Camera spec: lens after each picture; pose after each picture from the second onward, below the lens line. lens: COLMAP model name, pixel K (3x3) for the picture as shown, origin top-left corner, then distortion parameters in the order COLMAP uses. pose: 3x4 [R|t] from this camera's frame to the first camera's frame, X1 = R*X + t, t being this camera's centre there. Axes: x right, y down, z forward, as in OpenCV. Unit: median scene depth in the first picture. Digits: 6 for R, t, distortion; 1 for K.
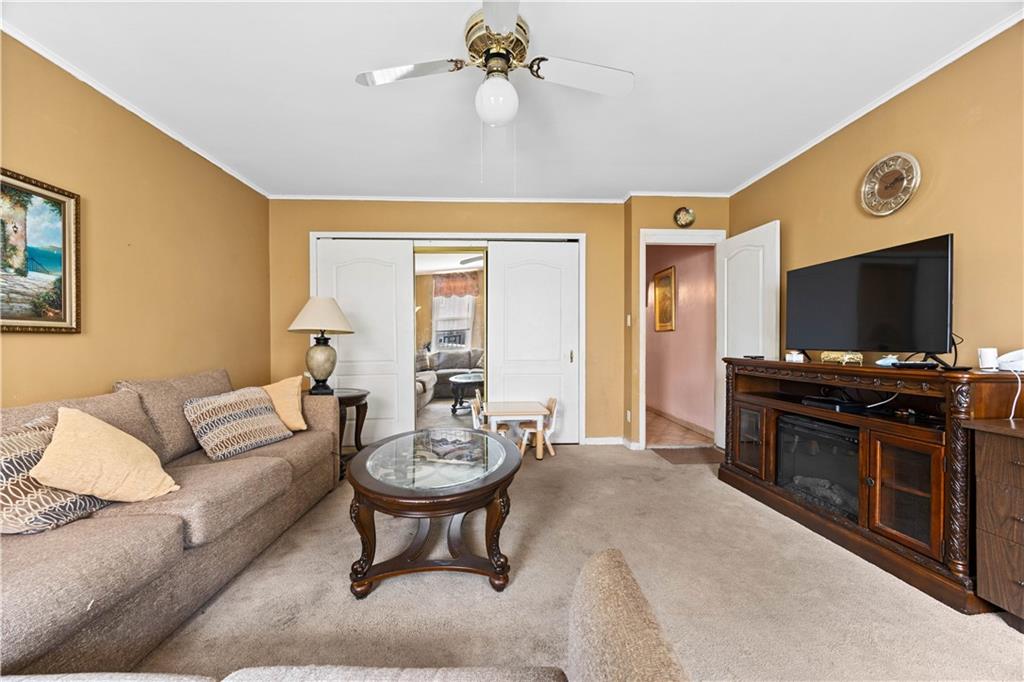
lens RADIAL K [[395.3, 0, 510.1], [0, 395.3, 343.9], [0, 0, 1]] dist [-0.003319, 0.000285]
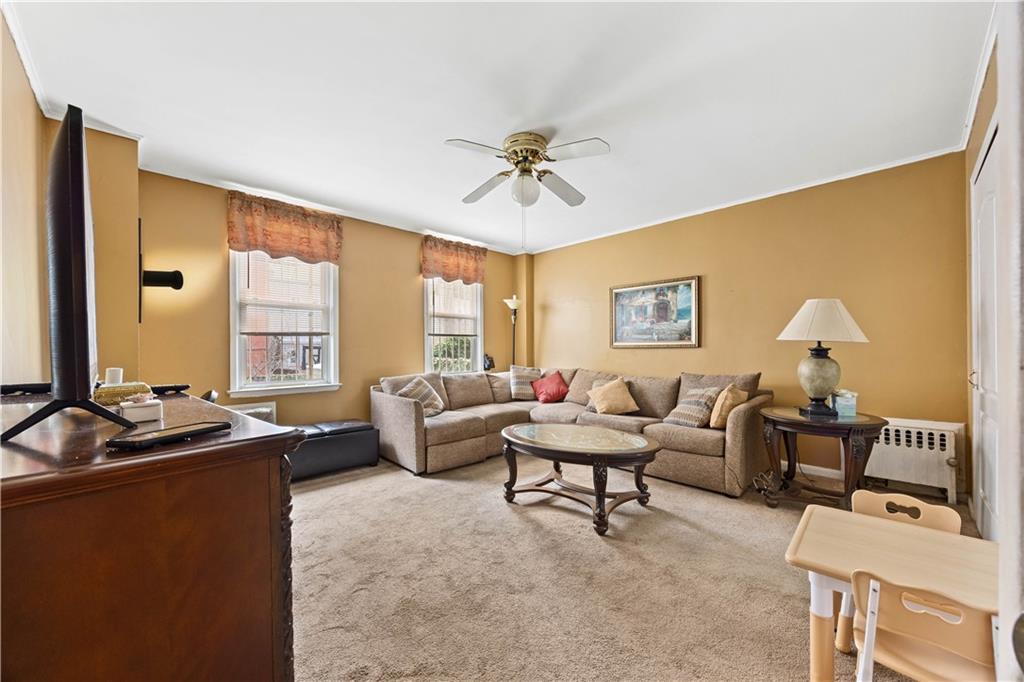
lens RADIAL K [[395.3, 0, 512.6], [0, 395.3, 347.4], [0, 0, 1]] dist [-0.003319, 0.000285]
pose [[-0.756746, 0.005078, -0.653690, 0.900945], [0.004357, 0.999987, 0.002724, -0.035943], [0.653695, -0.000787, -0.756758, 1.948359]]
